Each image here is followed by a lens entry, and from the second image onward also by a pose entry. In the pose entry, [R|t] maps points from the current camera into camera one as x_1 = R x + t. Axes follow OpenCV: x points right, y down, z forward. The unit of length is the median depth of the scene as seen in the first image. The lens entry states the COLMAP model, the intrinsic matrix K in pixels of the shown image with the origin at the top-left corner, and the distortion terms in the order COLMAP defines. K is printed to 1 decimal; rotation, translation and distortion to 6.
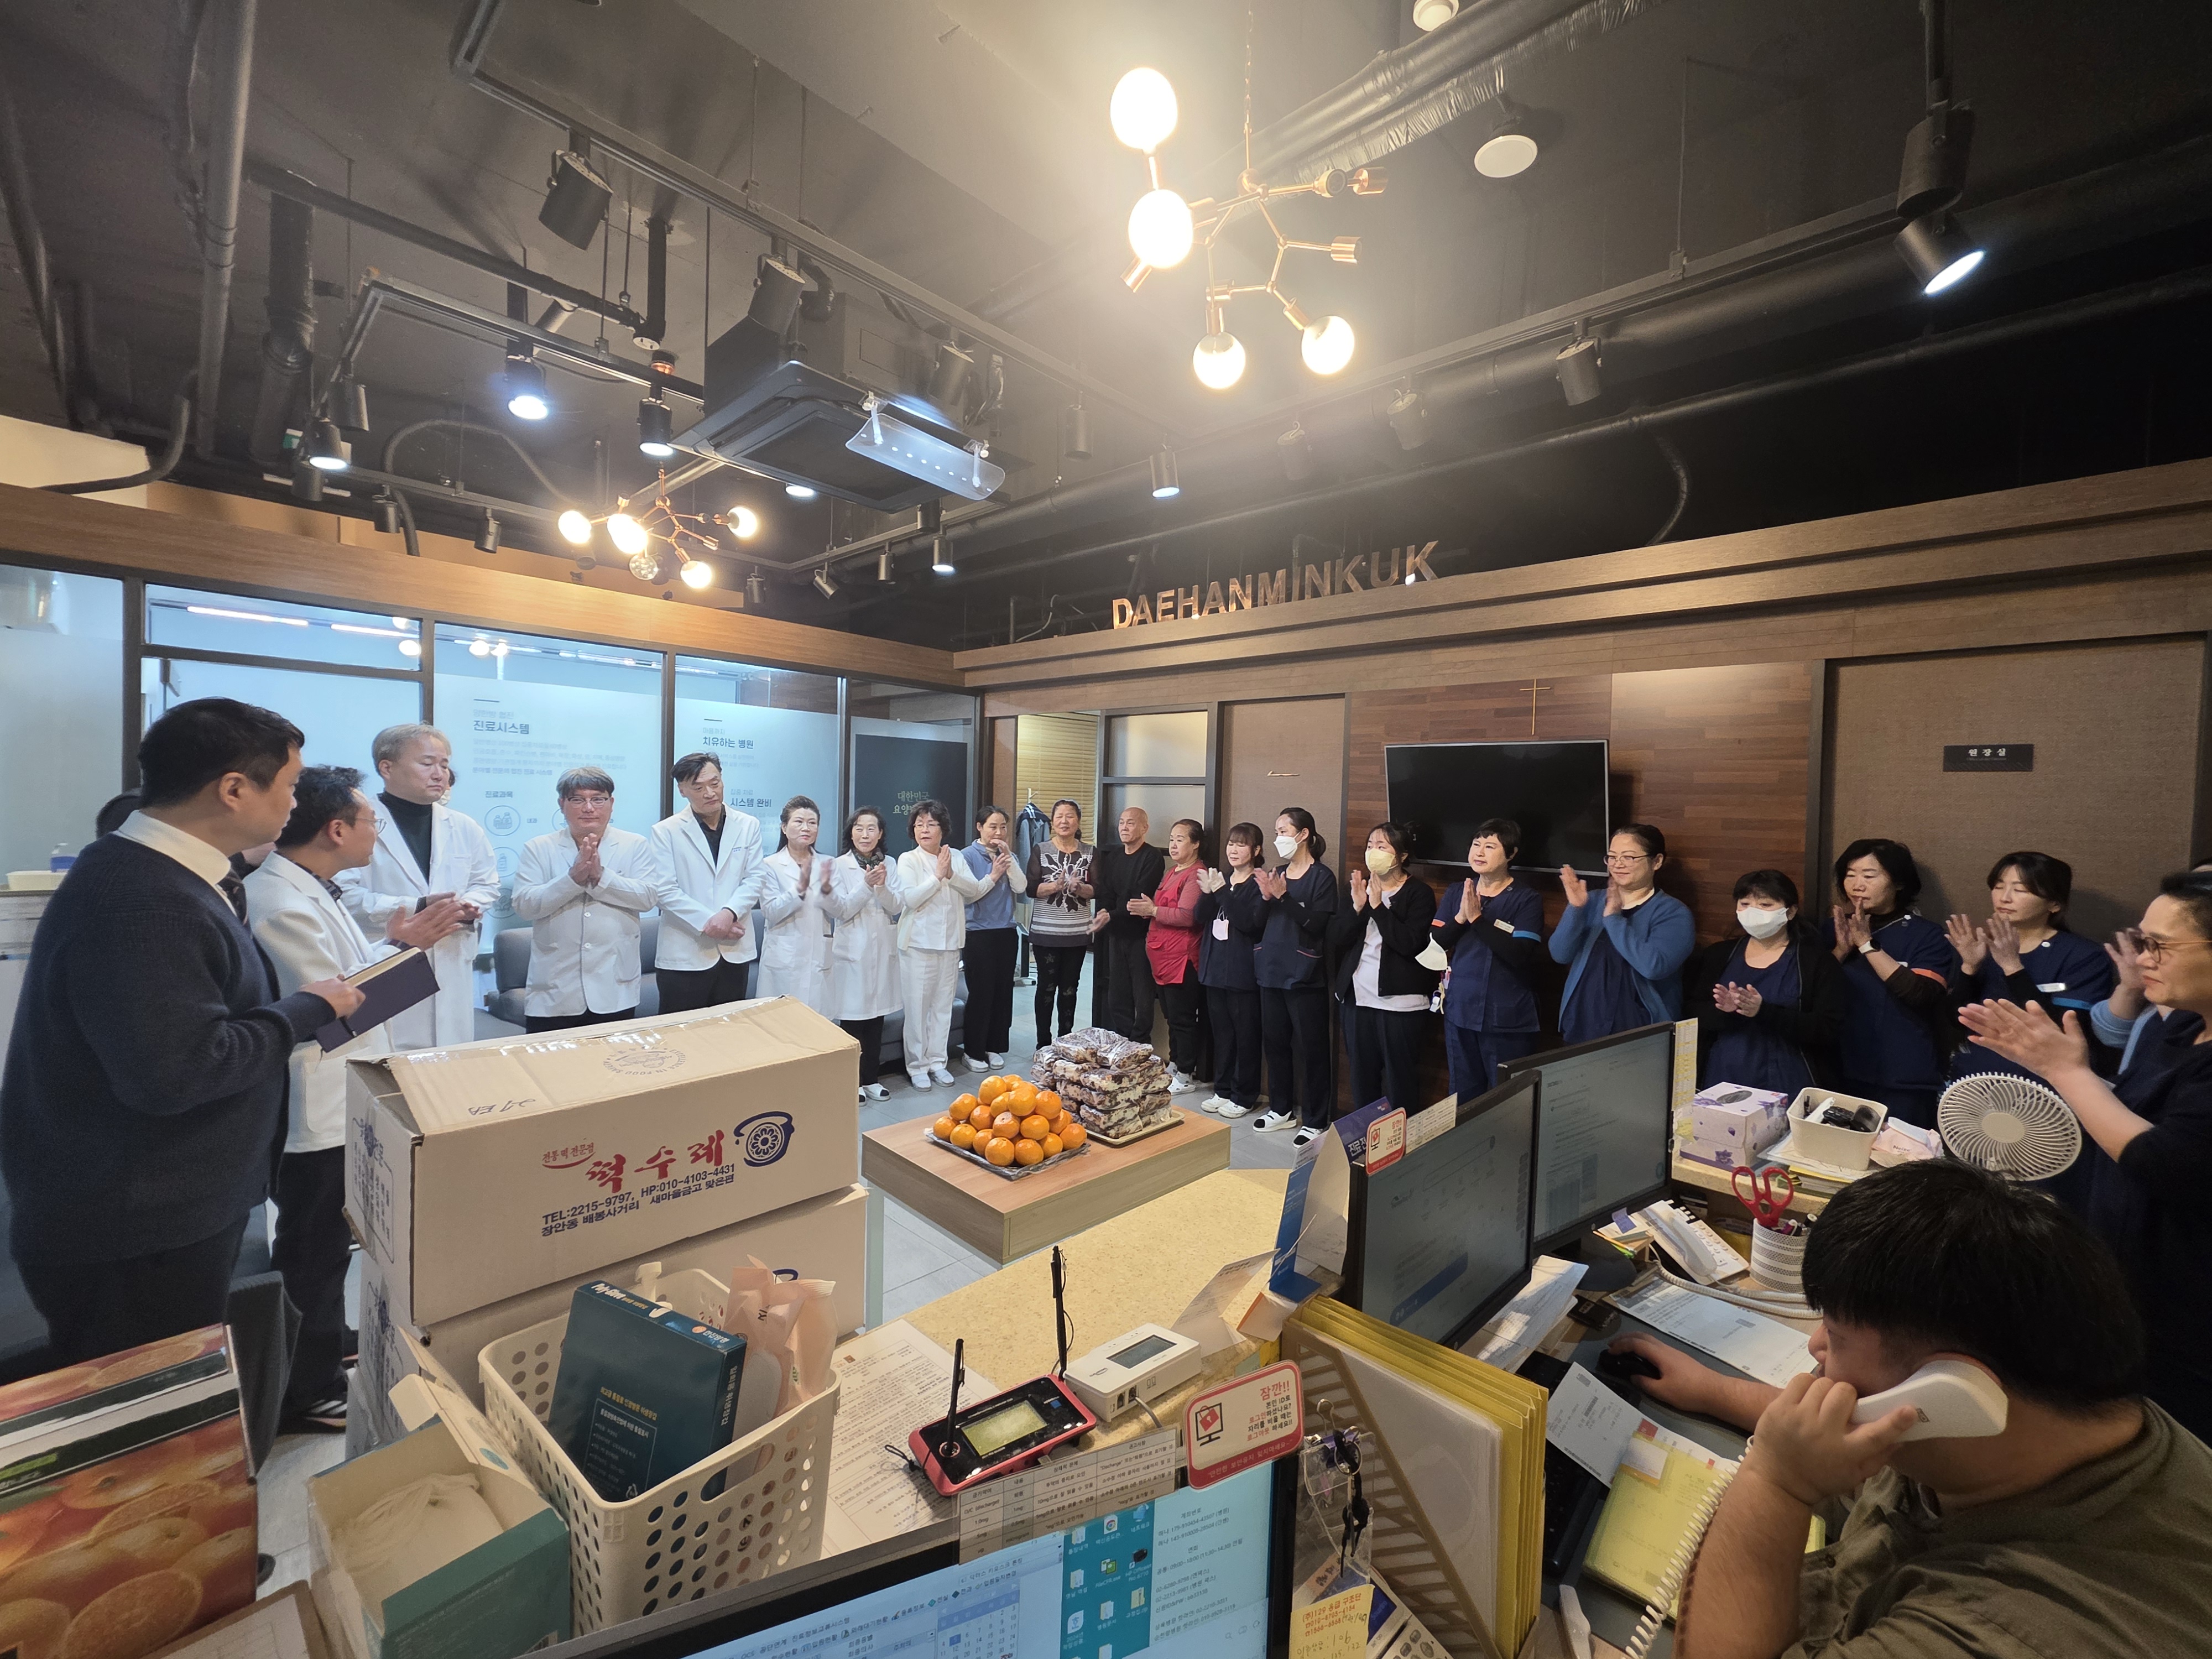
lens RADIAL K [[887.7, 0, 1105.5], [0, 887.7, 834.8], [0, 0, 1]] dist [-0.000978, -0.001795]
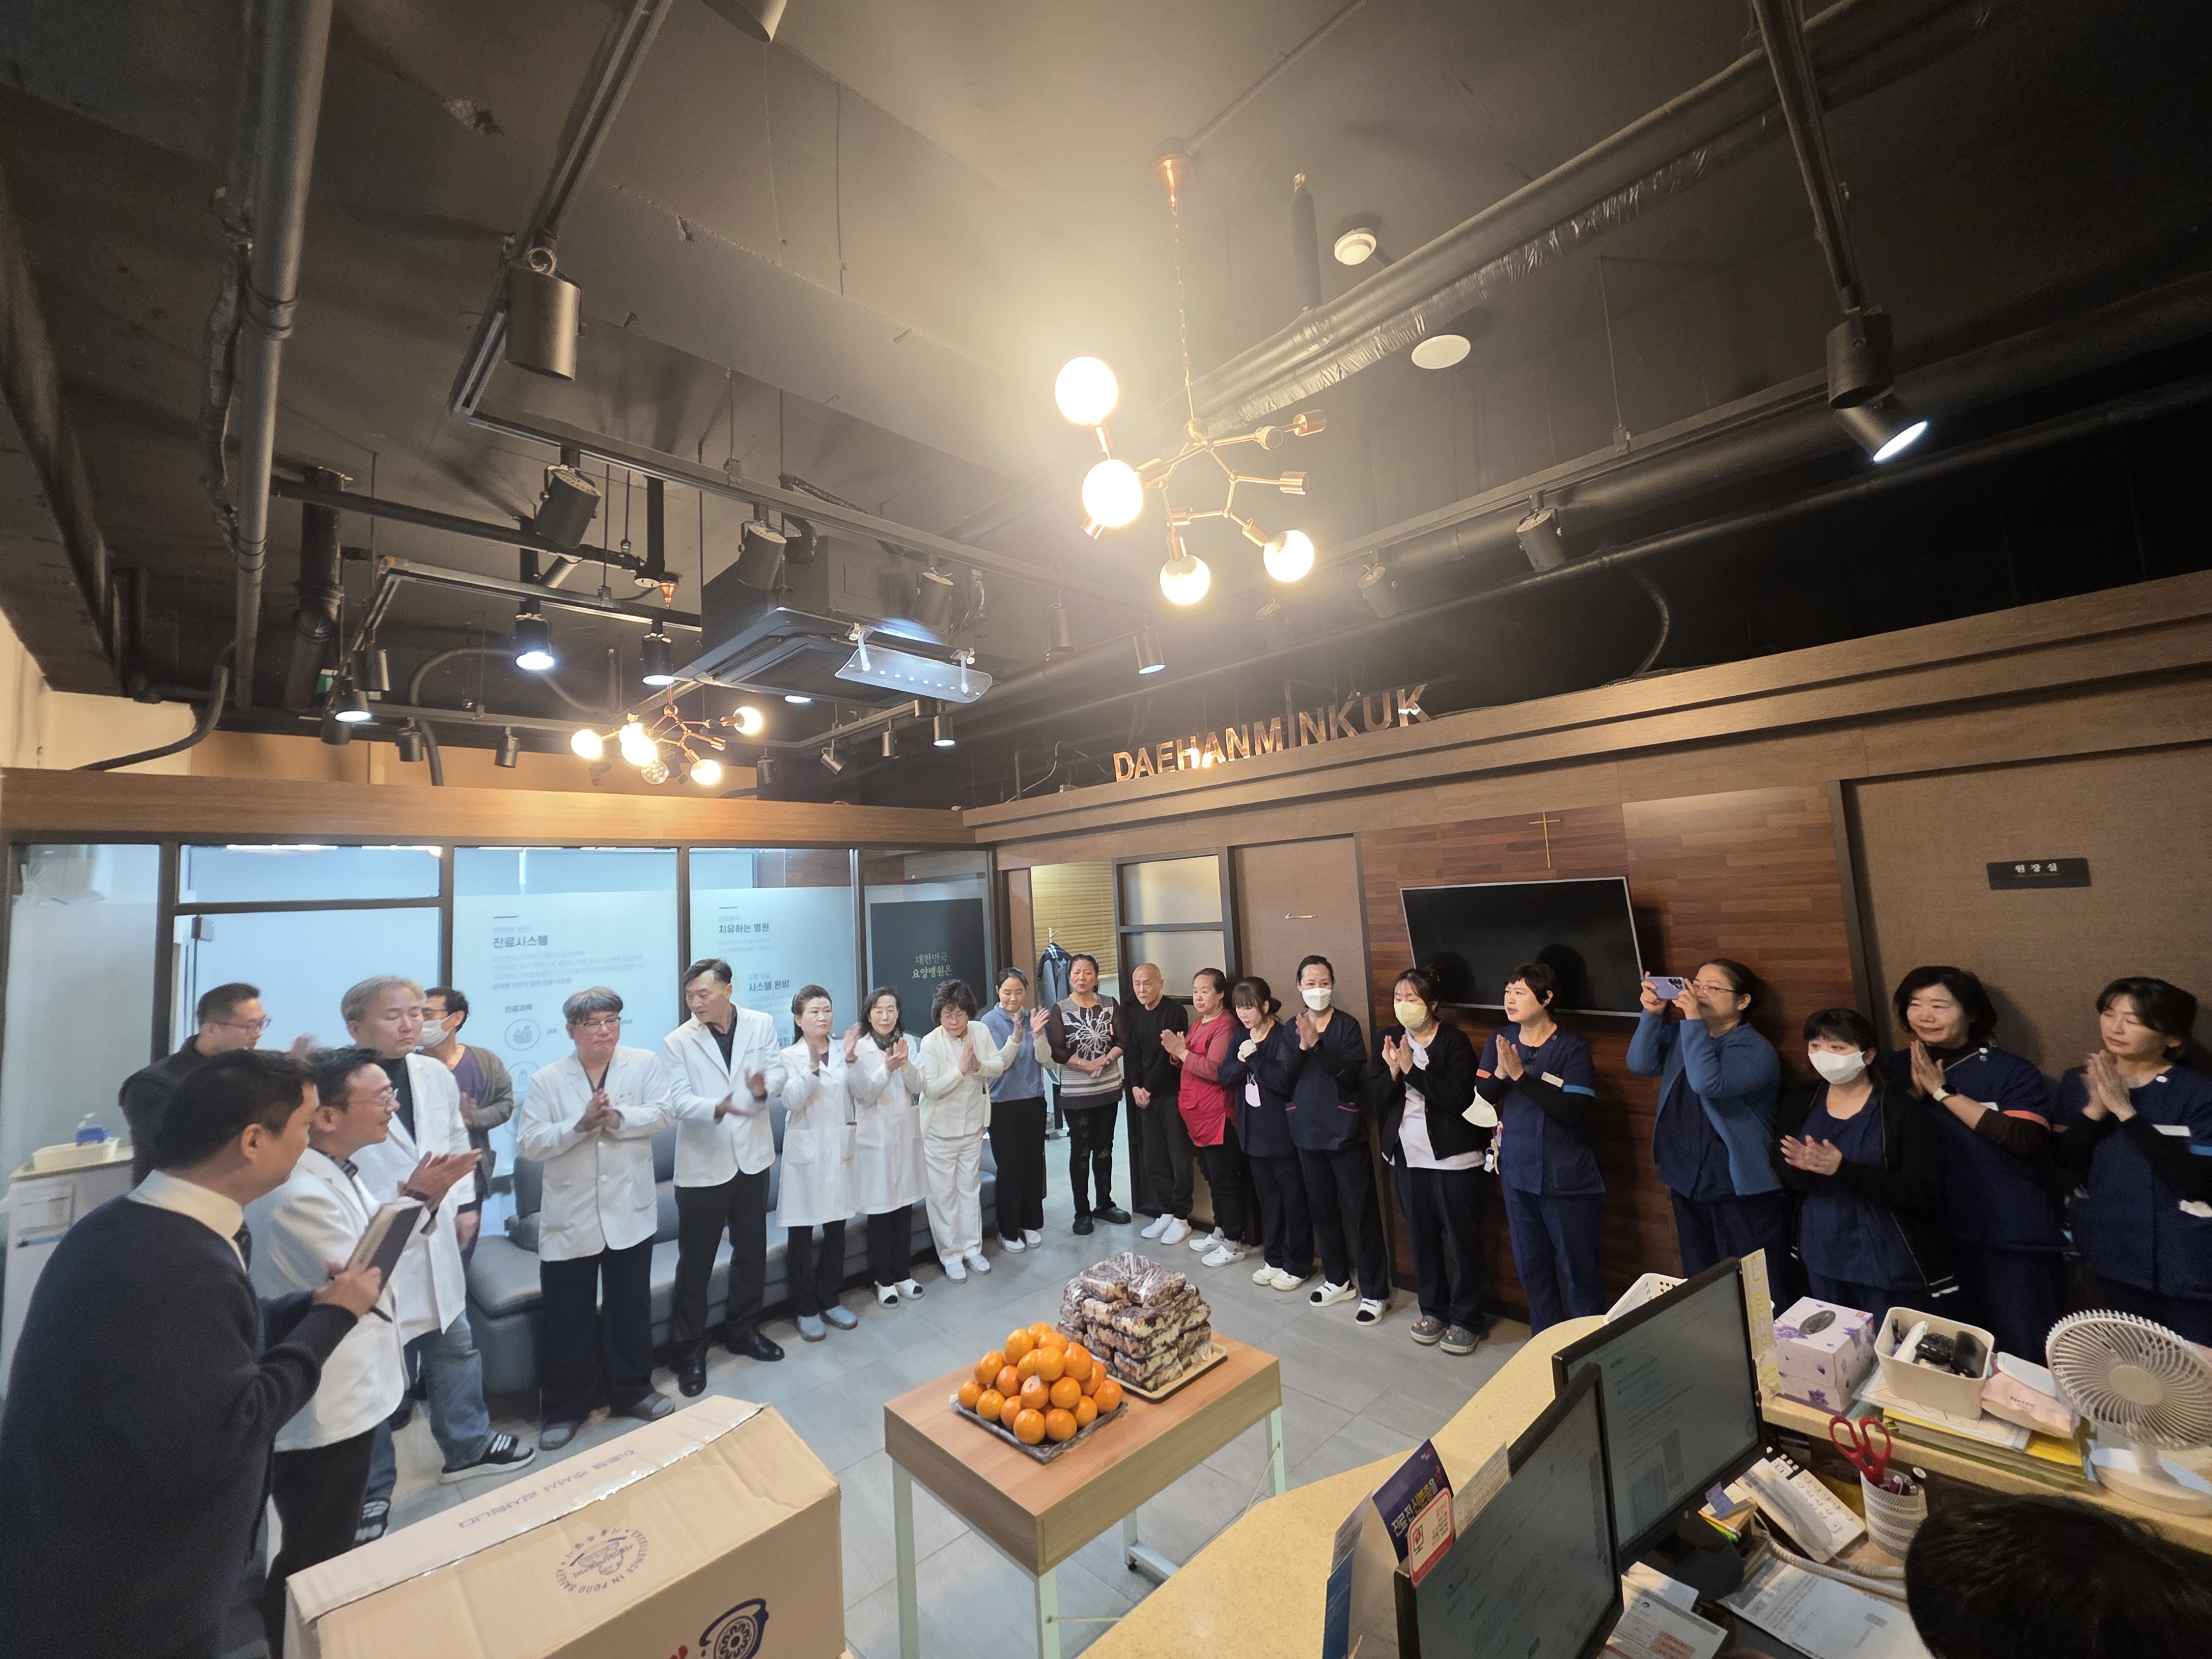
lens RADIAL K [[887.7, 0, 1101.7], [0, 887.7, 807.5], [0, 0, 1]] dist [-0.000978, -0.001795]
pose [[0.995574, -0.089237, -0.029468, 0.027292], [0.084875, 0.988428, -0.125727, -0.106645], [0.040347, 0.122669, 0.991627, 0.005959]]
